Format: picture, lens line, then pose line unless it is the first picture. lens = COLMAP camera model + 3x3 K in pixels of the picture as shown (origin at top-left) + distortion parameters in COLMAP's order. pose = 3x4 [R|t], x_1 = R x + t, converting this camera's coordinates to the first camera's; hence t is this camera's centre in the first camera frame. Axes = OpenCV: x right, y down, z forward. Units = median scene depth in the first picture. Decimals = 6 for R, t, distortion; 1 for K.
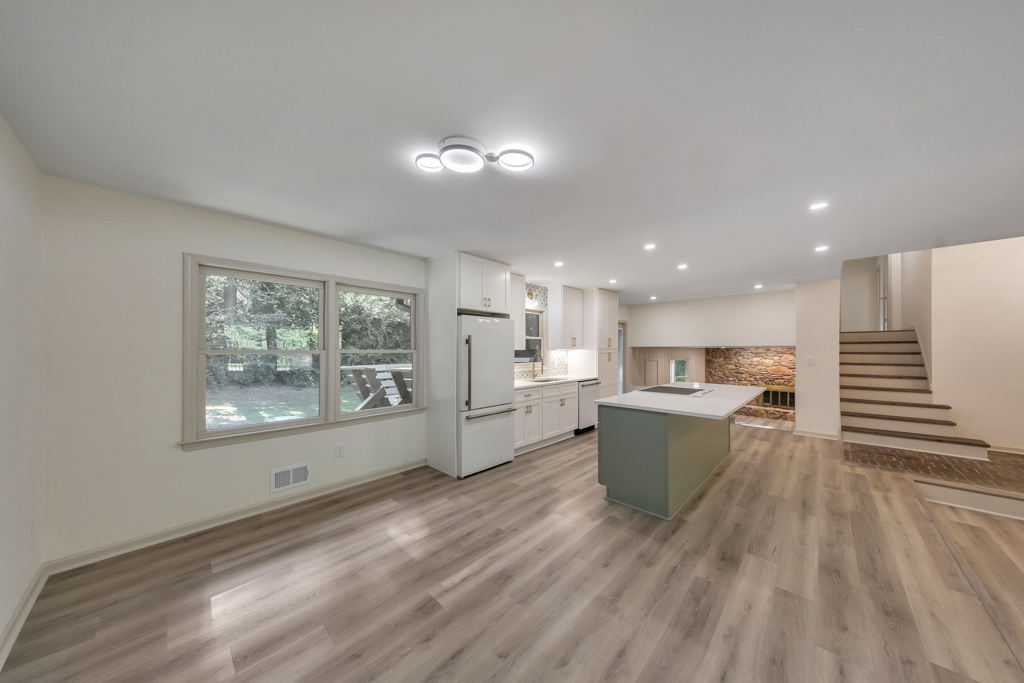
lens RADIAL K [[325.4, 0, 512.7], [0, 325.4, 347.5], [0, 0, 1]] dist [0.001522, -0.000100]
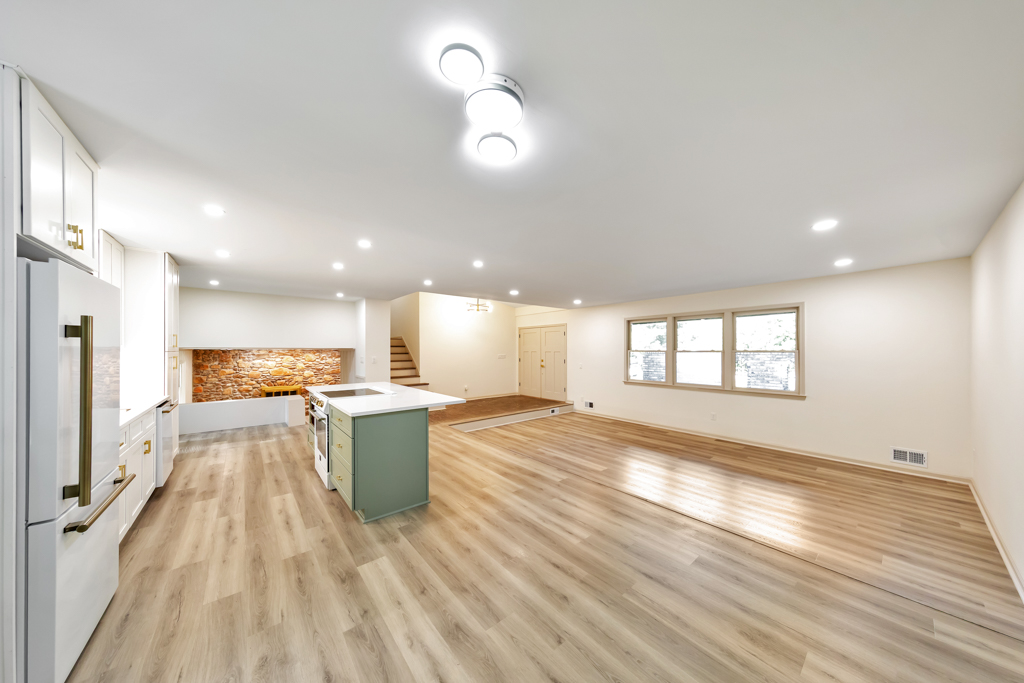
lens RADIAL K [[325.4, 0, 520.7], [0, 325.4, 347.9], [0, 0, 1]] dist [0.001522, -0.000100]
pose [[0.103640, 0.007547, 0.994586, -0.447886], [-0.003093, 0.999969, -0.007265, 0.002311], [-0.994610, -0.002324, 0.103660, 0.413059]]
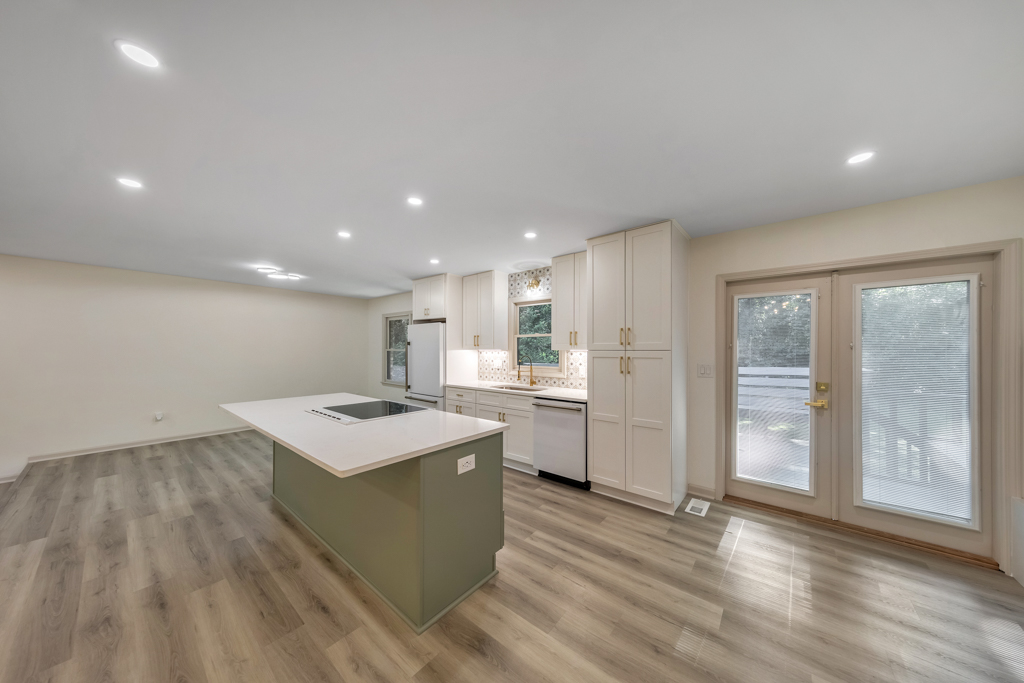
lens RADIAL K [[325.4, 0, 524.2], [0, 325.4, 354.7], [0, 0, 1]] dist [0.001522, -0.000100]
pose [[0.093303, 0.021284, -0.995410, 1.259536], [0.002737, 0.999762, 0.021633, -0.000085], [0.995634, -0.004743, 0.093223, 1.311428]]
